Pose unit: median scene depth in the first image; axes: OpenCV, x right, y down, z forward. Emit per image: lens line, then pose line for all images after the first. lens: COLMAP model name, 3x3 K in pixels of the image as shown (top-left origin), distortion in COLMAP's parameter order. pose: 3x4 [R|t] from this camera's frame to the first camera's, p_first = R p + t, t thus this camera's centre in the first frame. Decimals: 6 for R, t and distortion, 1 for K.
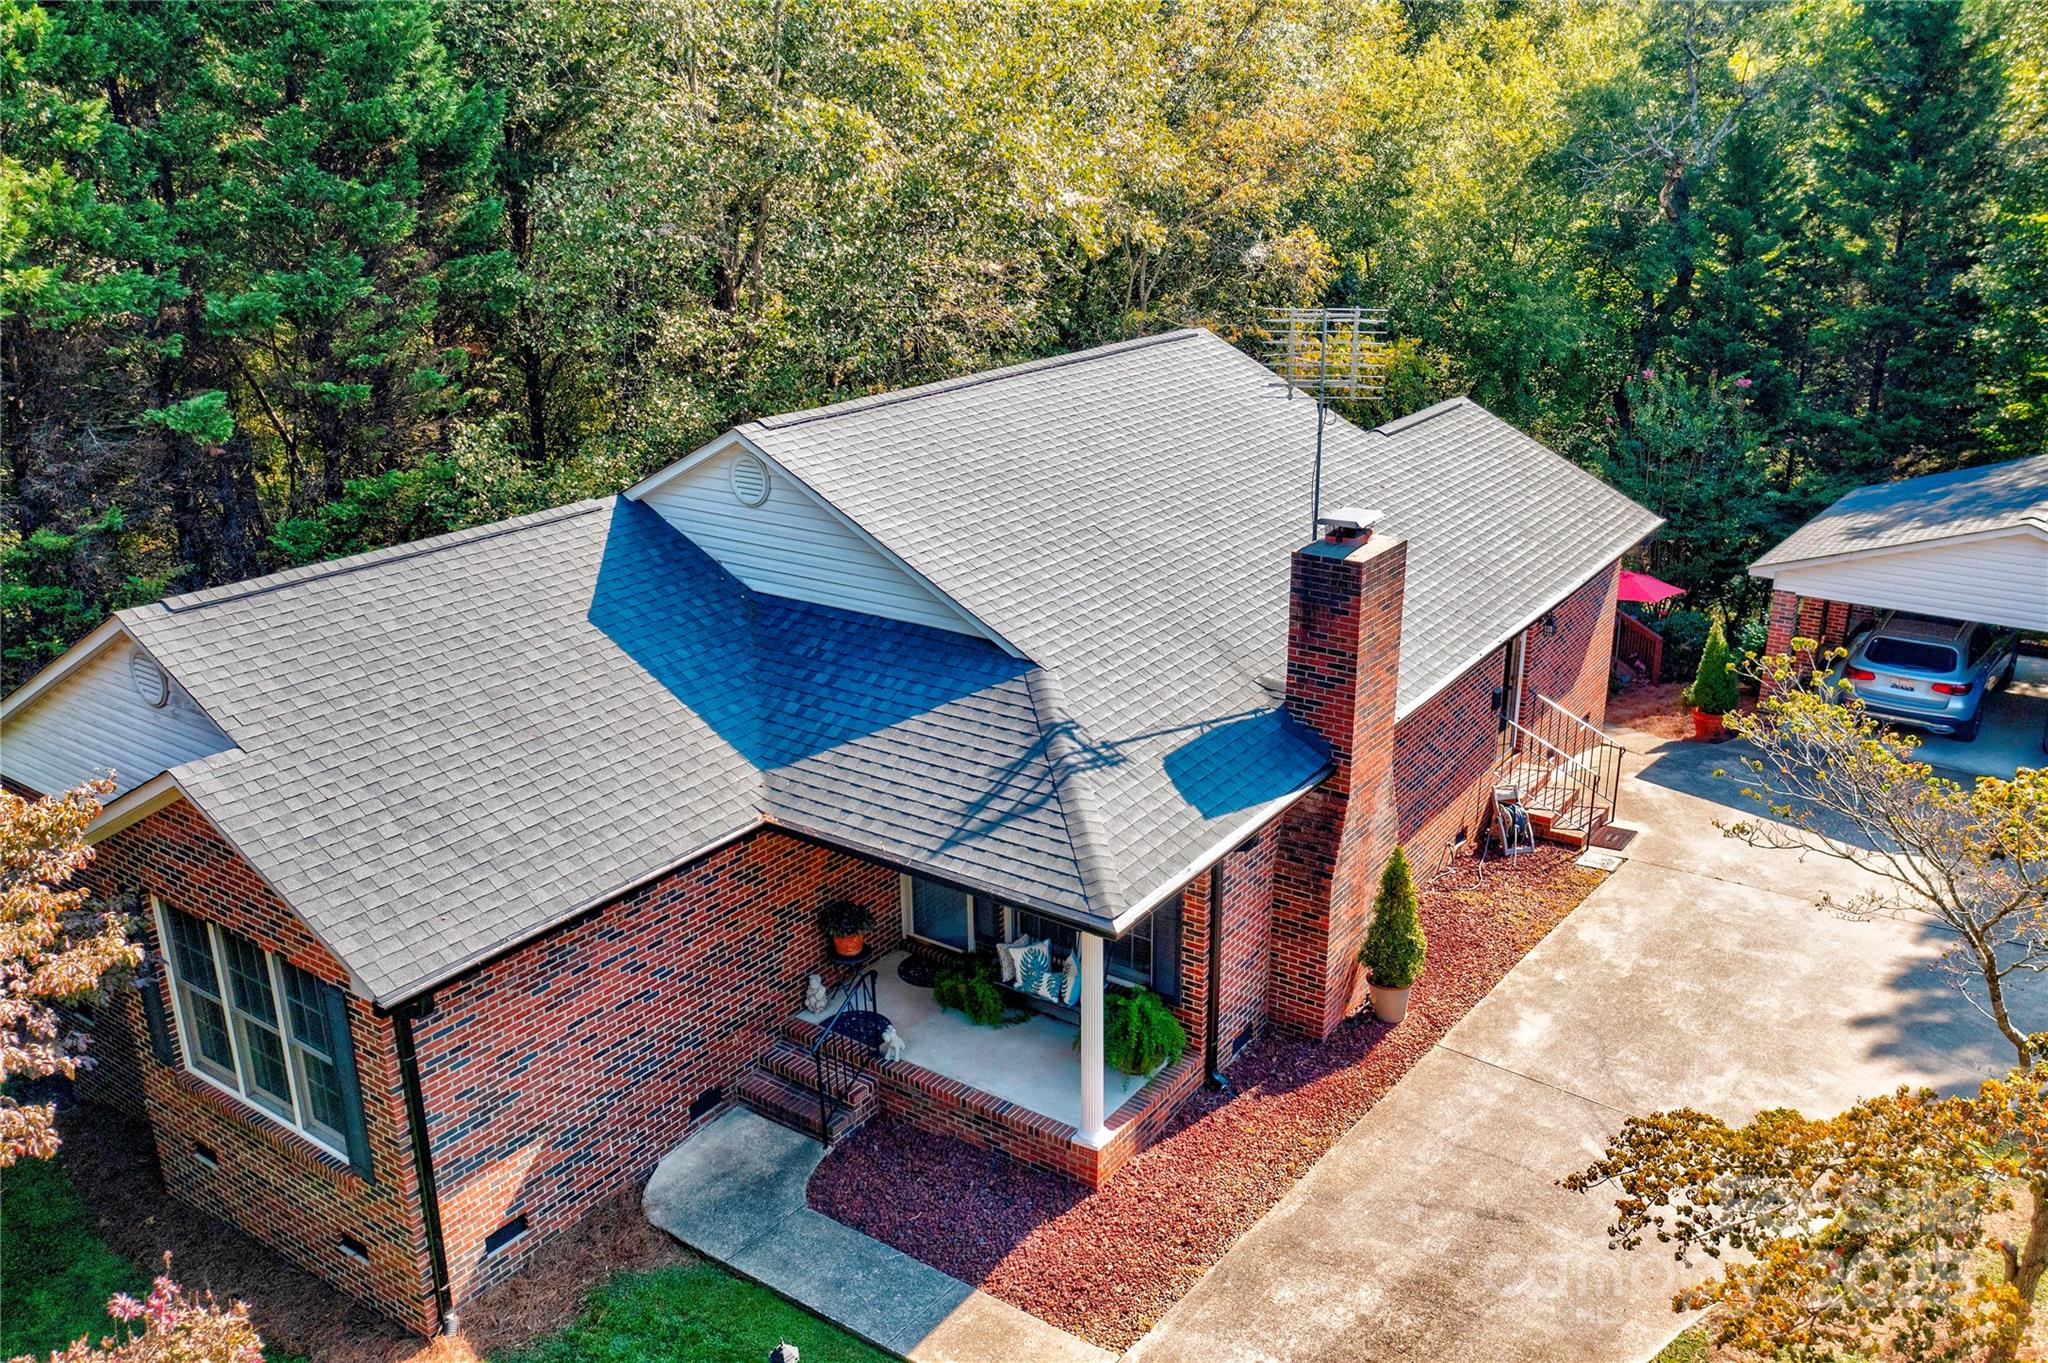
lens RADIAL K [[1625.4, 0, 1024.8], [0, 1625.4, 681.6], [0, 0, 1]] dist [0.000009, 0.003964]
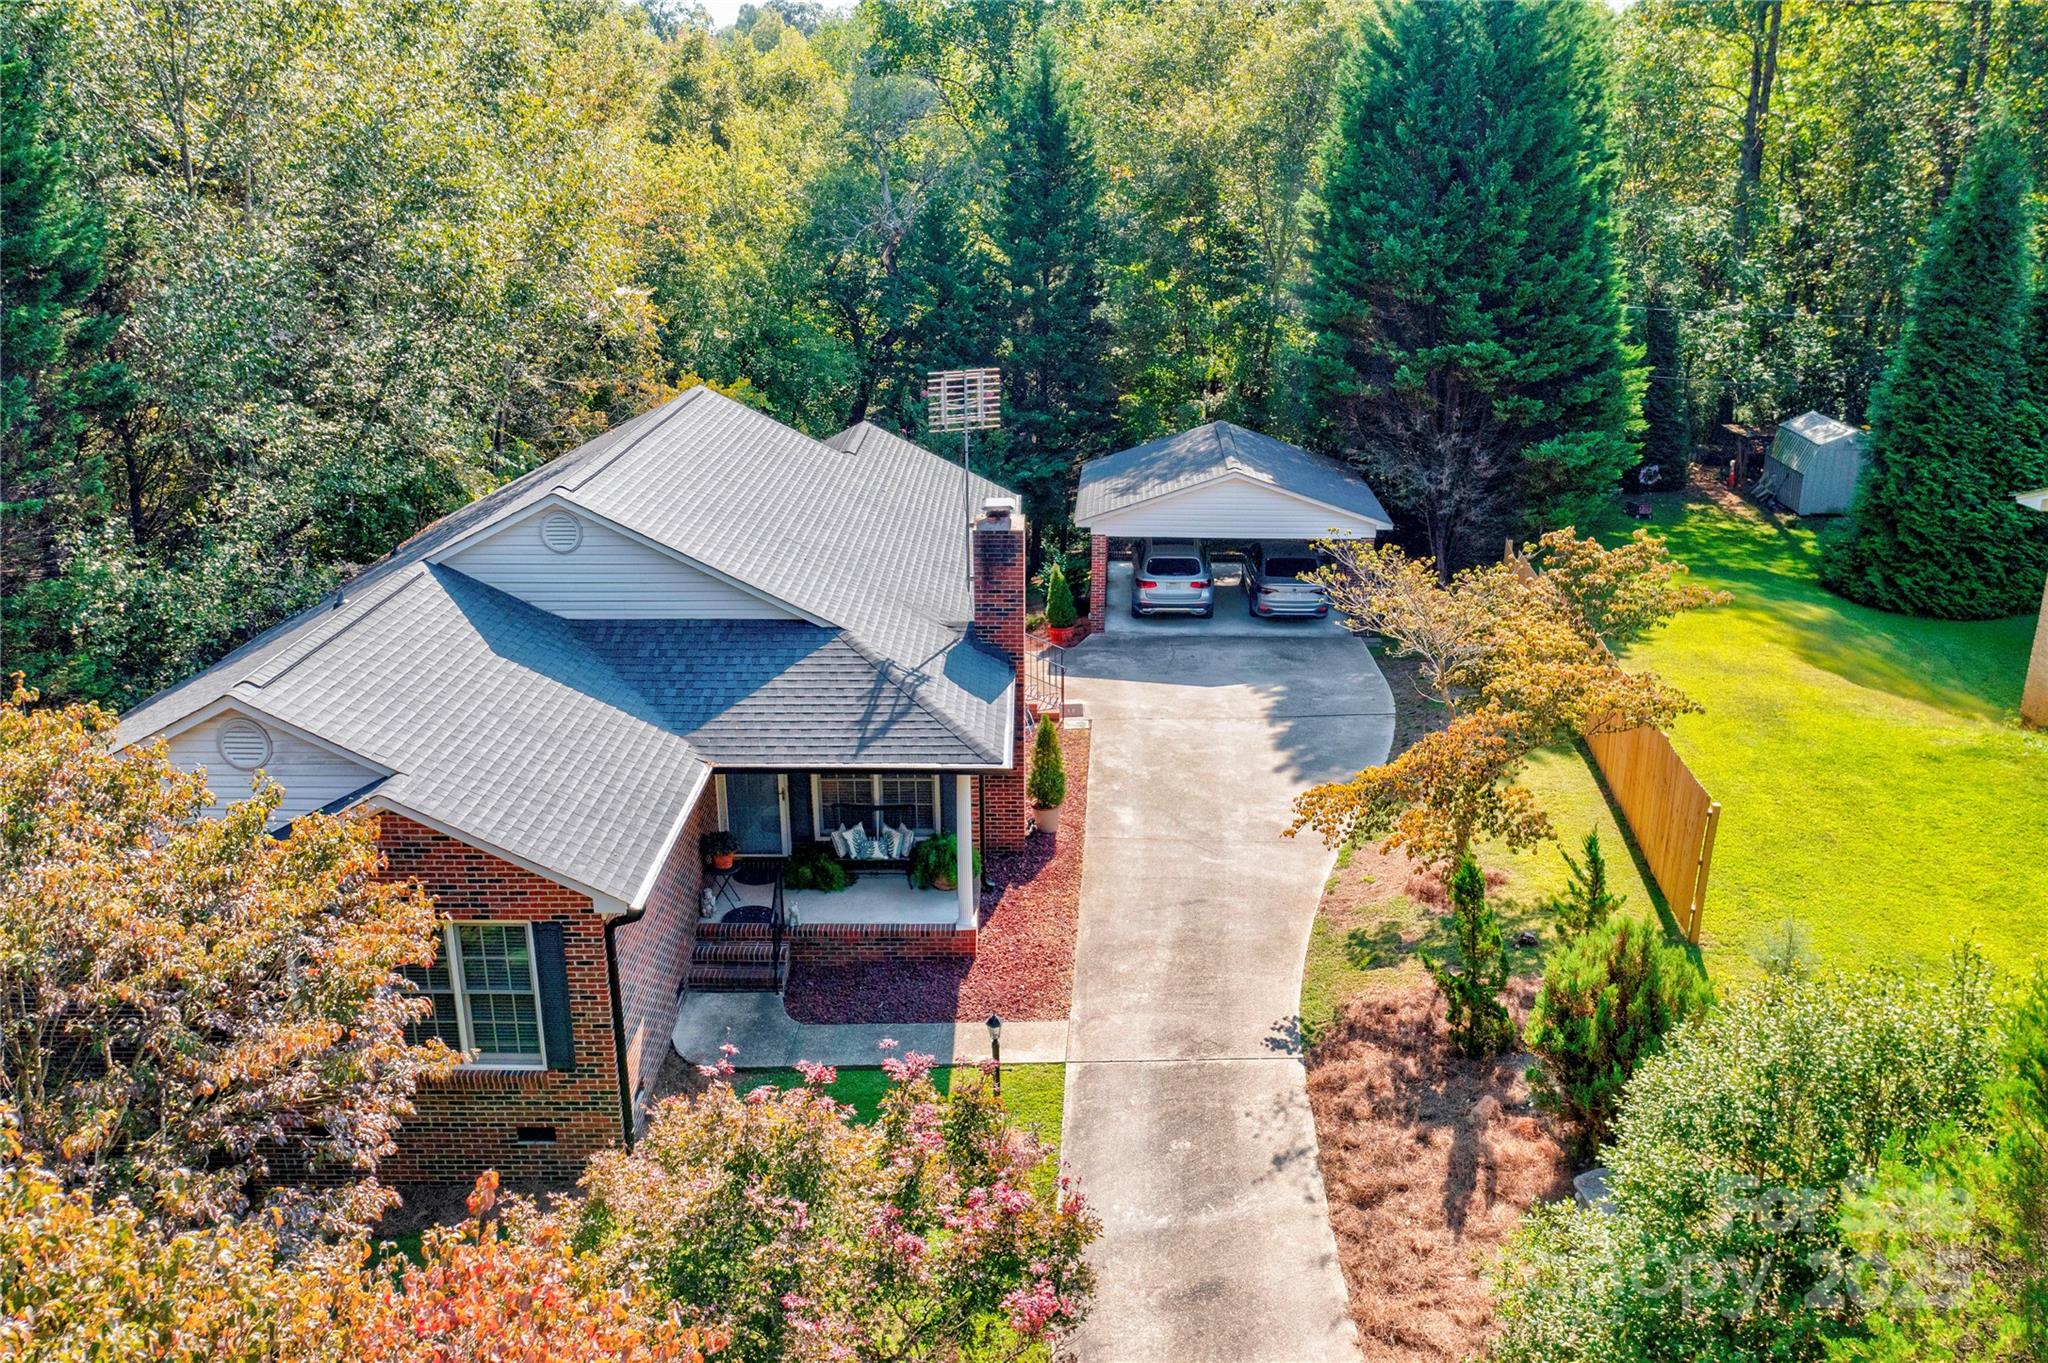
lens RADIAL K [[1625.4, 0, 1023.3], [0, 1625.4, 682.2], [0, 0, 1]] dist [0.000009, 0.003964]
pose [[0.822482, -0.174390, 0.541397, -0.594041], [0.183662, 0.982278, 0.037387, 0.010894], [-0.538323, 0.068684, 0.839935, -0.269216]]
